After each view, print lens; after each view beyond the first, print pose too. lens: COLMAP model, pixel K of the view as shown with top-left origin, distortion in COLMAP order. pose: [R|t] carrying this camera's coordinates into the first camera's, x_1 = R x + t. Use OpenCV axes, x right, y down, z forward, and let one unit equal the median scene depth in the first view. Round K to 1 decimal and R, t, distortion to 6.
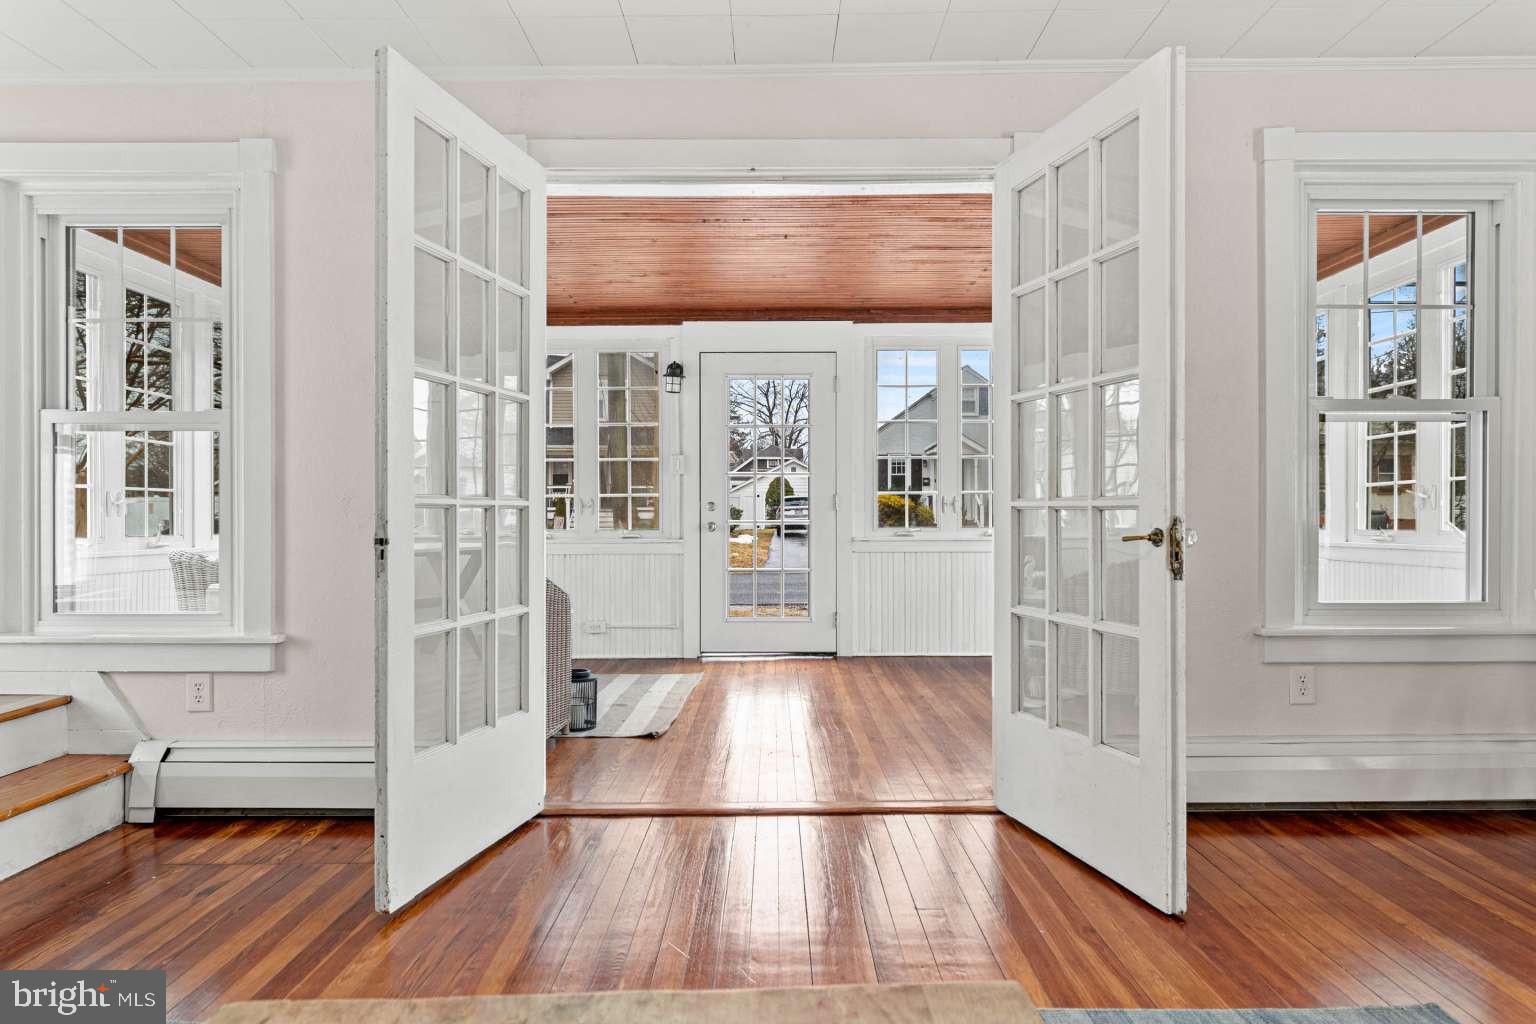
lens RADIAL K [[883.6, 0, 768.0], [0, 883.6, 512.0], [0, 0, 1]] dist [0.004383, 0.001876]
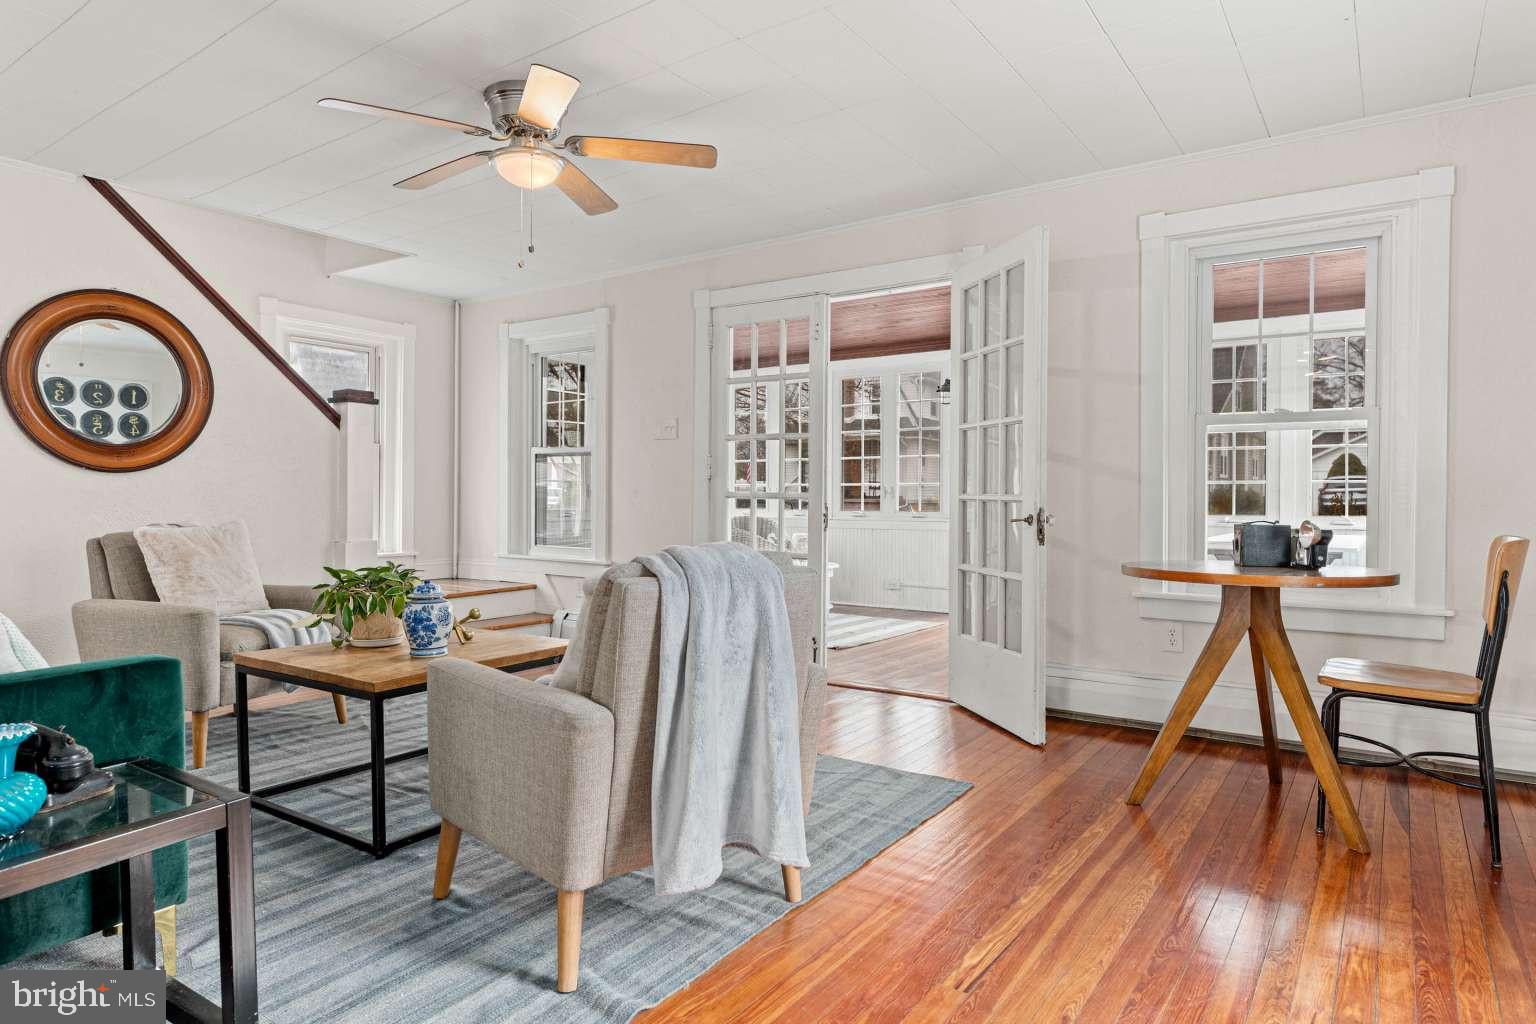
lens RADIAL K [[883.6, 0, 768.0], [0, 883.6, 512.0], [0, 0, 1]] dist [0.004383, 0.001876]
pose [[0.837711, 0.014543, -0.545920, 0.823612], [-0.002798, 0.999747, 0.022338, -0.015445], [0.546107, -0.017186, 0.837539, -0.458087]]
